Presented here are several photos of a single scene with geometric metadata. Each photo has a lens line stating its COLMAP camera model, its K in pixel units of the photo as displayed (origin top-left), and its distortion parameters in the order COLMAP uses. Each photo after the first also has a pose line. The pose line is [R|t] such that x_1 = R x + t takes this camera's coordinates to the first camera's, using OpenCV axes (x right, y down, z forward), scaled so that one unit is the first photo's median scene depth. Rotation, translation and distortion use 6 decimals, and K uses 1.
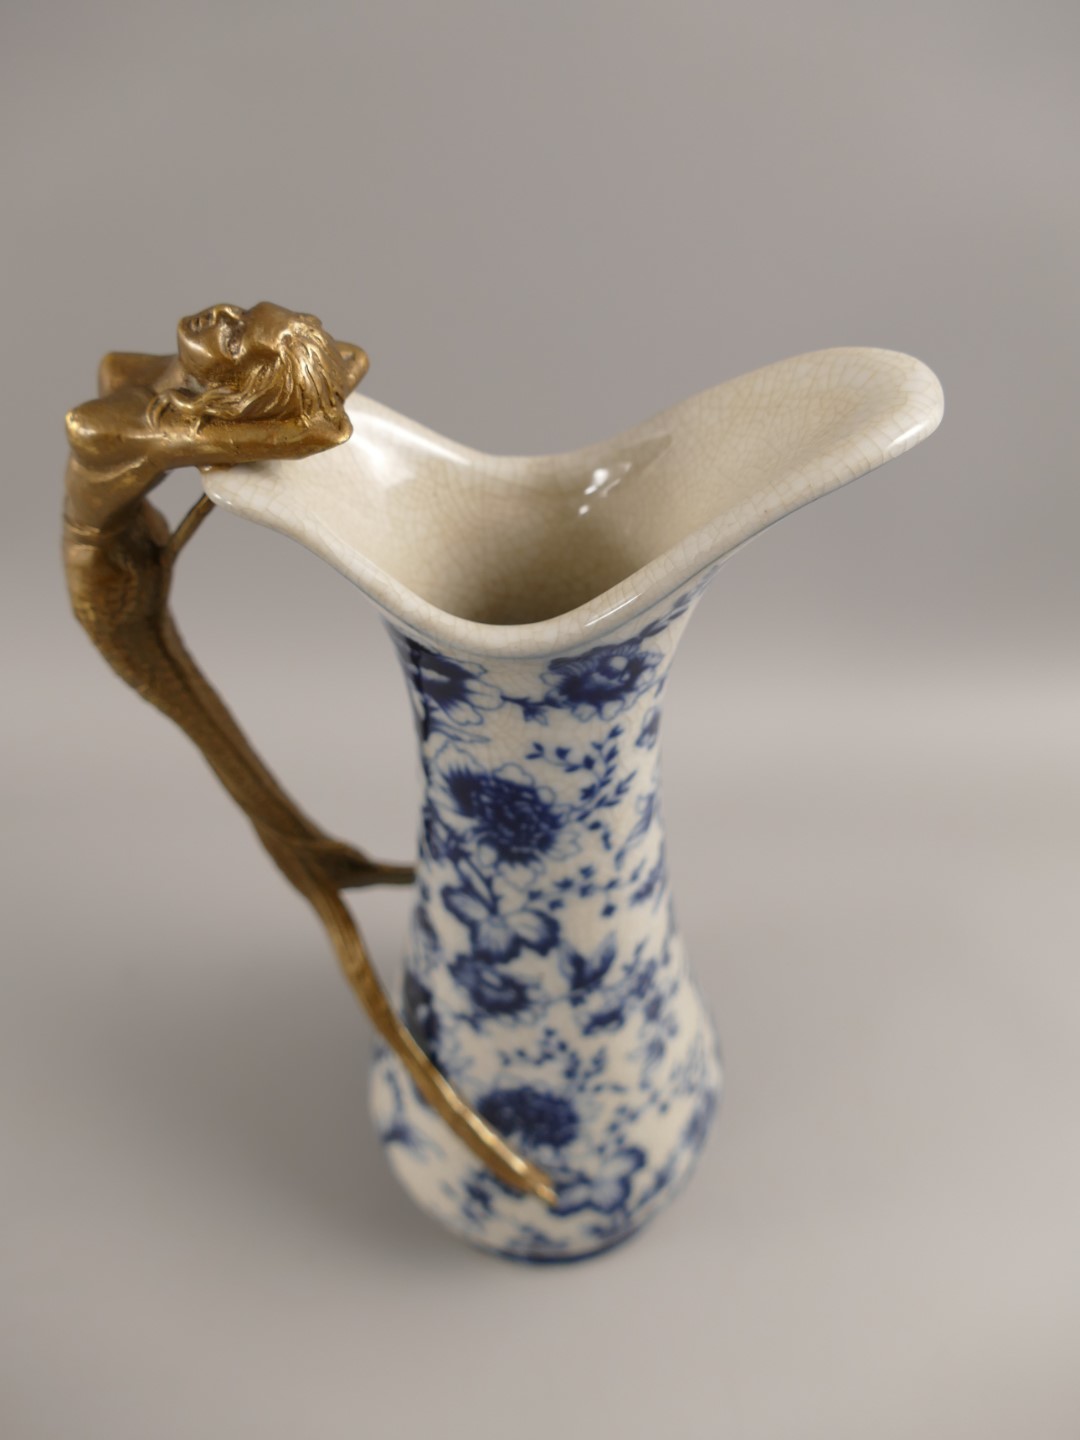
lens RADIAL K [[1118.7, 0, 540.0], [0, 1118.7, 720.0], [0, 0, 1]] dist [-0.007008, 0.000989]
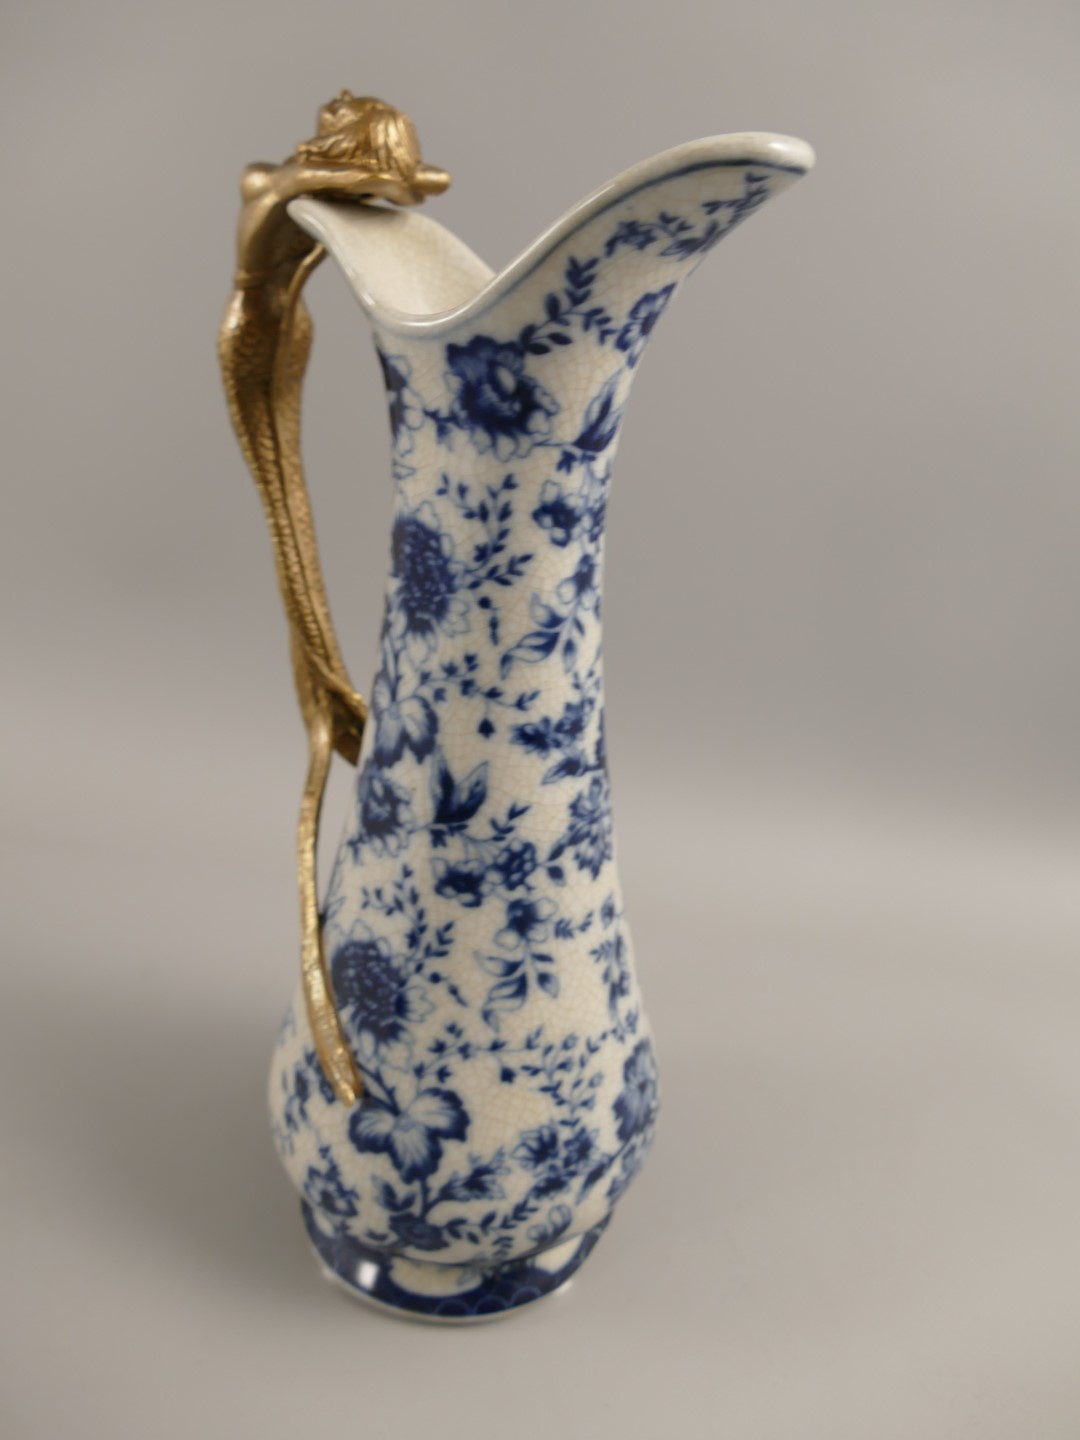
lens RADIAL K [[1118.7, 0, 540.0], [0, 1118.7, 720.0], [0, 0, 1]] dist [-0.007008, 0.000989]
pose [[0.848555, 0.262660, -0.459308, 0.593804], [-0.434709, 0.840962, -0.322197, 0.493874], [0.301633, 0.473067, 0.827783, 0.192819]]
